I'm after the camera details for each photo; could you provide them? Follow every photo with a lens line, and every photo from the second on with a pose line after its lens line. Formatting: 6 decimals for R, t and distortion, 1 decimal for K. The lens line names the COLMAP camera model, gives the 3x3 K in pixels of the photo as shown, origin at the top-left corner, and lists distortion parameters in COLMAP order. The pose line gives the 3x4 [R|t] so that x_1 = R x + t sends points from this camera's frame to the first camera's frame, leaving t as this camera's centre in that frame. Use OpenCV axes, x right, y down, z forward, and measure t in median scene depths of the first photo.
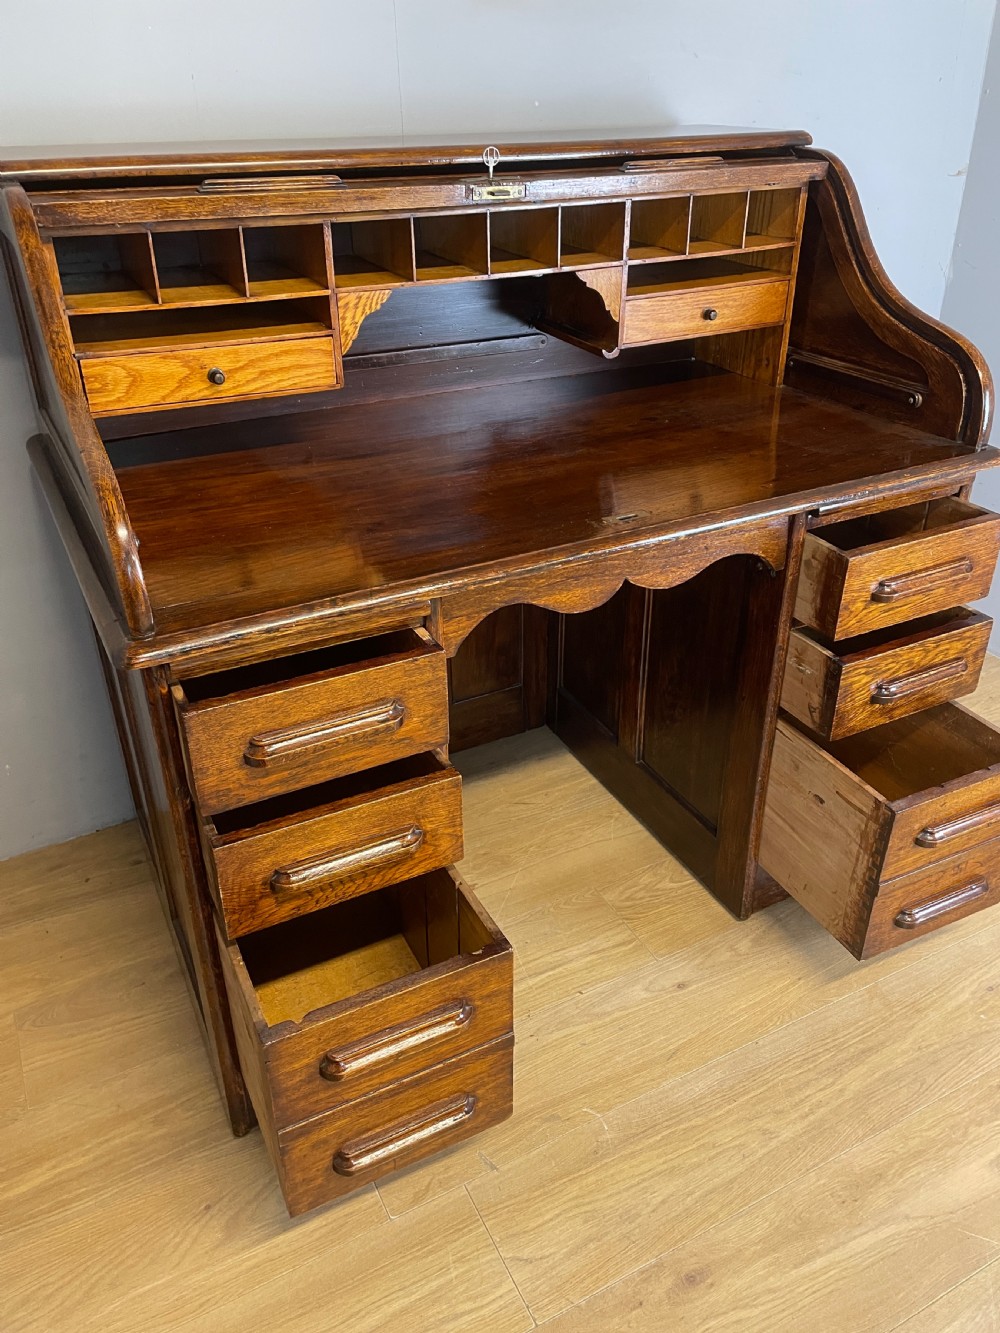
lens RADIAL K [[1008.6, 0, 510.1], [0, 1008.6, 663.1], [0, 0, 1]] dist [0.098285, -0.119775]
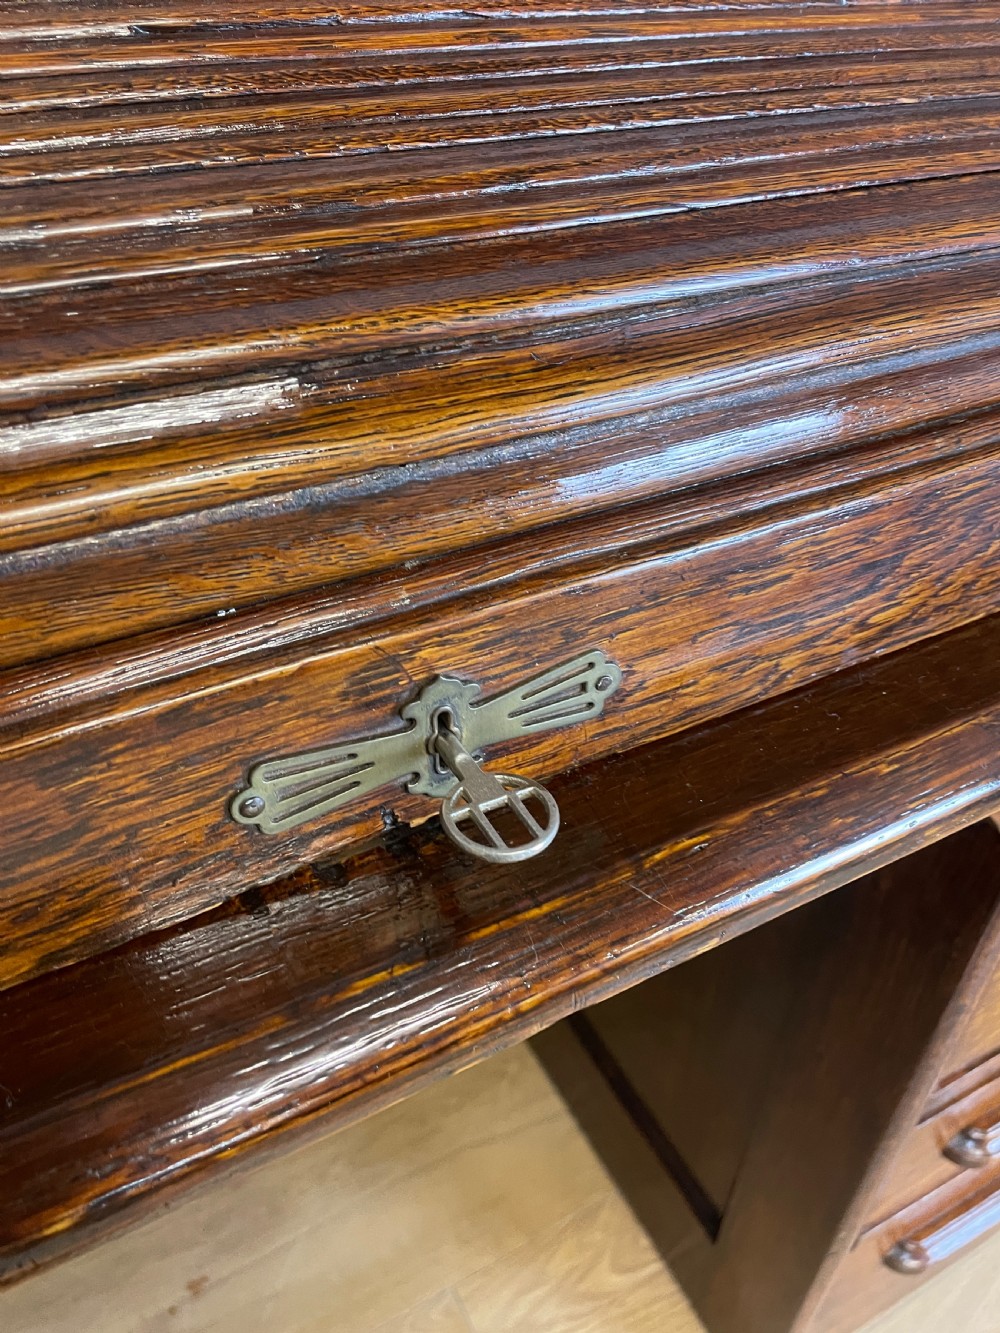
lens RADIAL K [[1006.3, 0, 494.6], [0, 1006.3, 664.9], [0, 0, 1]] dist [0.106055, -0.125256]
pose [[0.999536, 0.017320, 0.025071, 0.109261], [-0.020480, 0.991058, 0.131854, -0.170526], [-0.022563, -0.132306, 0.990952, 0.711347]]
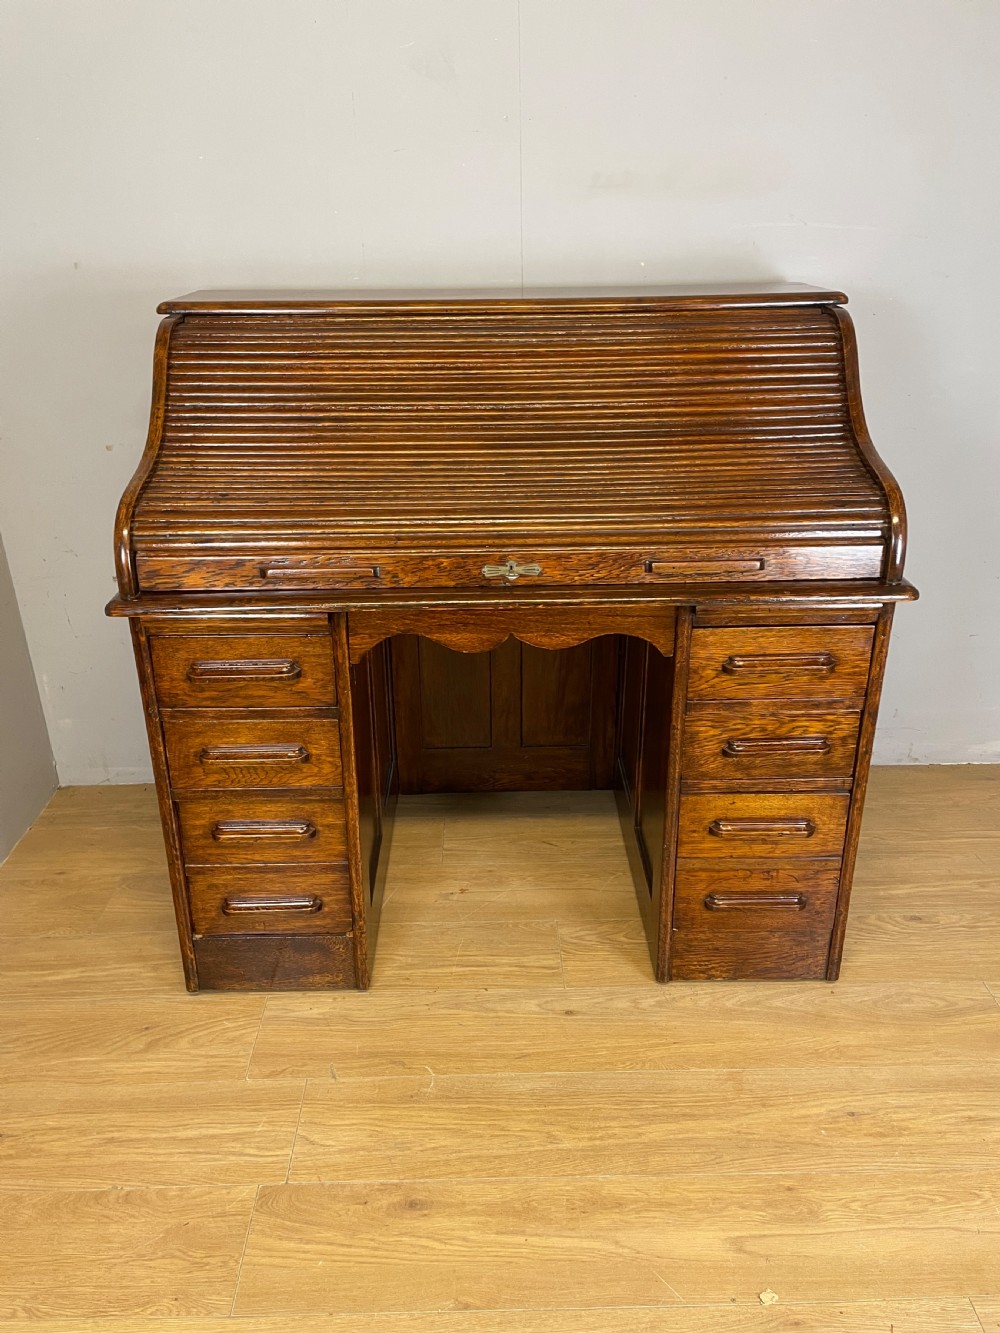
lens RADIAL K [[1006.3, 0, 494.6], [0, 1006.3, 664.9], [0, 0, 1]] dist [0.106055, -0.125256]
pose [[0.891954, 0.179295, -0.415056, 0.559864], [-0.219704, 0.974217, -0.051302, 0.020128], [0.395156, 0.136949, 0.908348, -0.122164]]
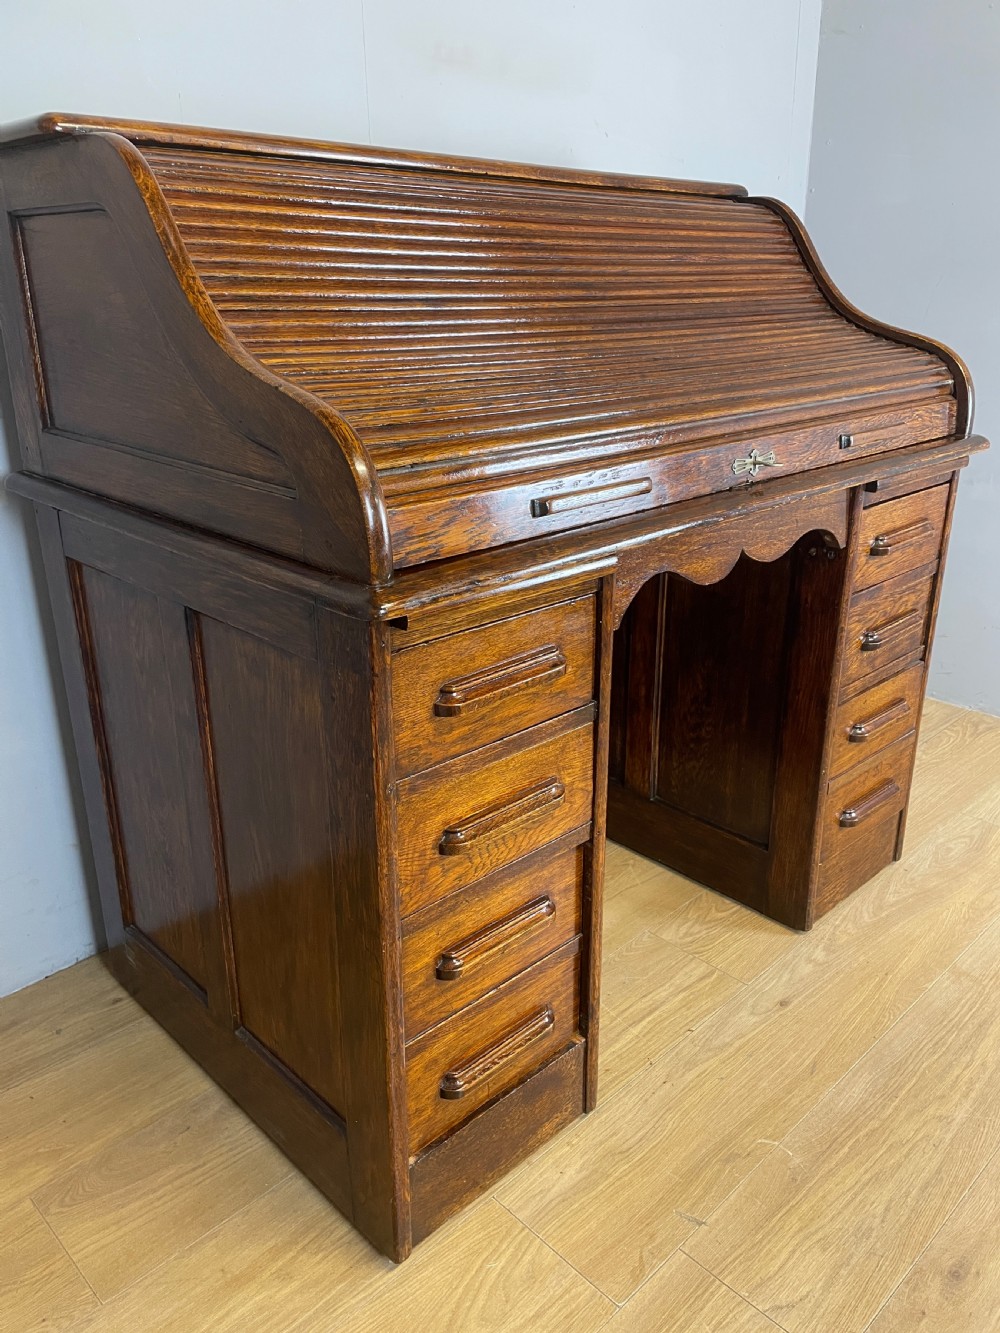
lens RADIAL K [[1006.1, 0, 510.8], [0, 1006.1, 670.6], [0, 0, 1]] dist [0.095359, -0.122881]
pose [[0.956767, -0.099225, 0.273406, -0.344611], [0.140624, 0.980649, -0.136206, 0.121212], [-0.254600, 0.168765, 0.952206, 0.125388]]
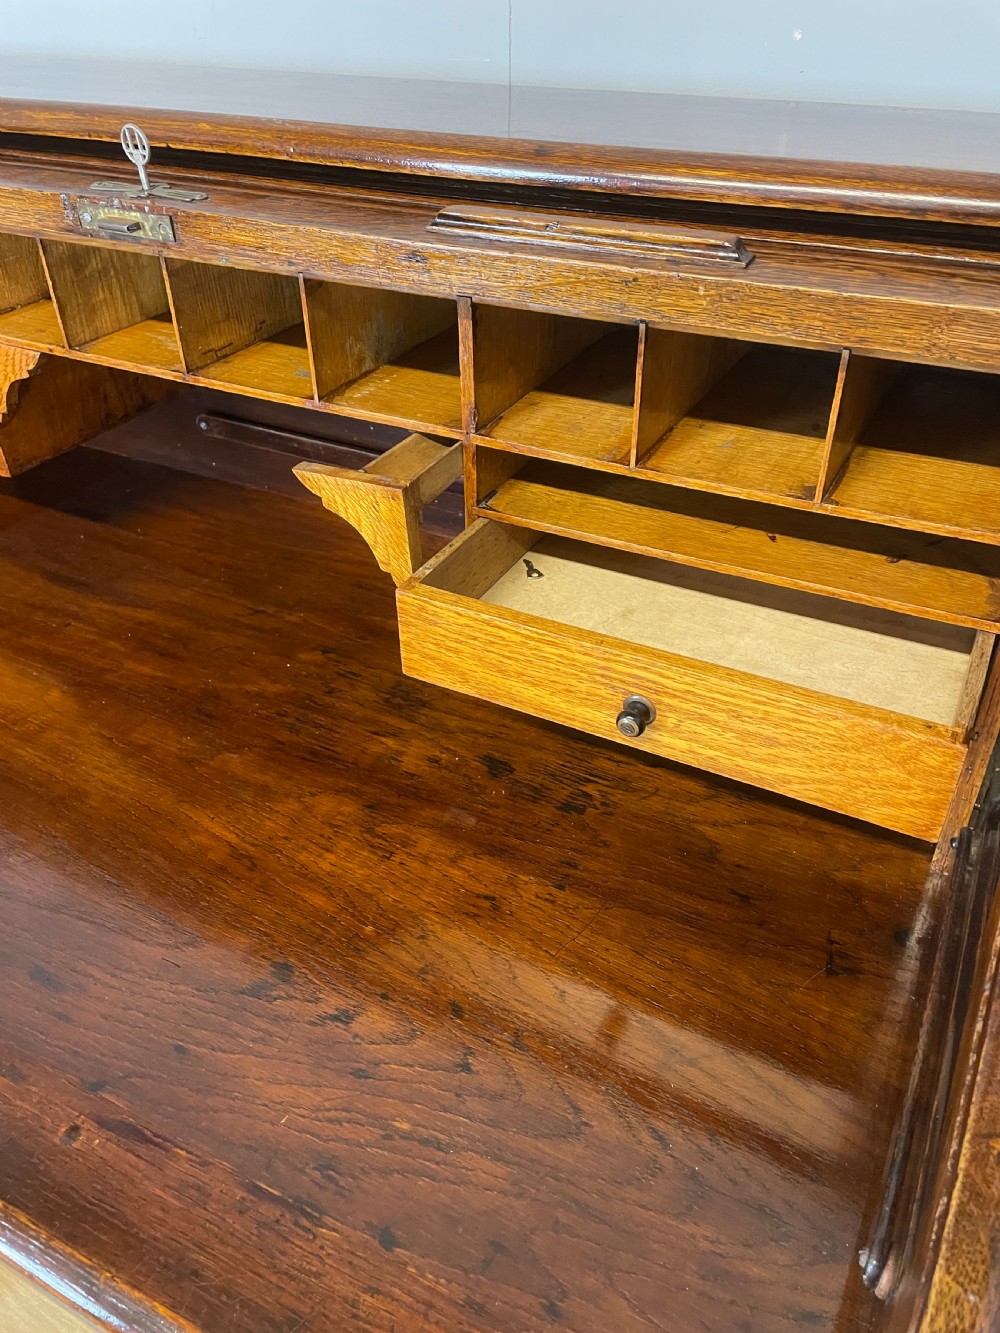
lens RADIAL K [[1010.5, 0, 500.0], [0, 1010.5, 666.5], [0, 0, 1]] dist [0.100579, -0.121160]
pose [[0.568921, 0.472145, -0.673356, 0.478443], [-0.415758, 0.871564, 0.259849, -0.450121], [0.709559, 0.132120, 0.692149, 0.775488]]
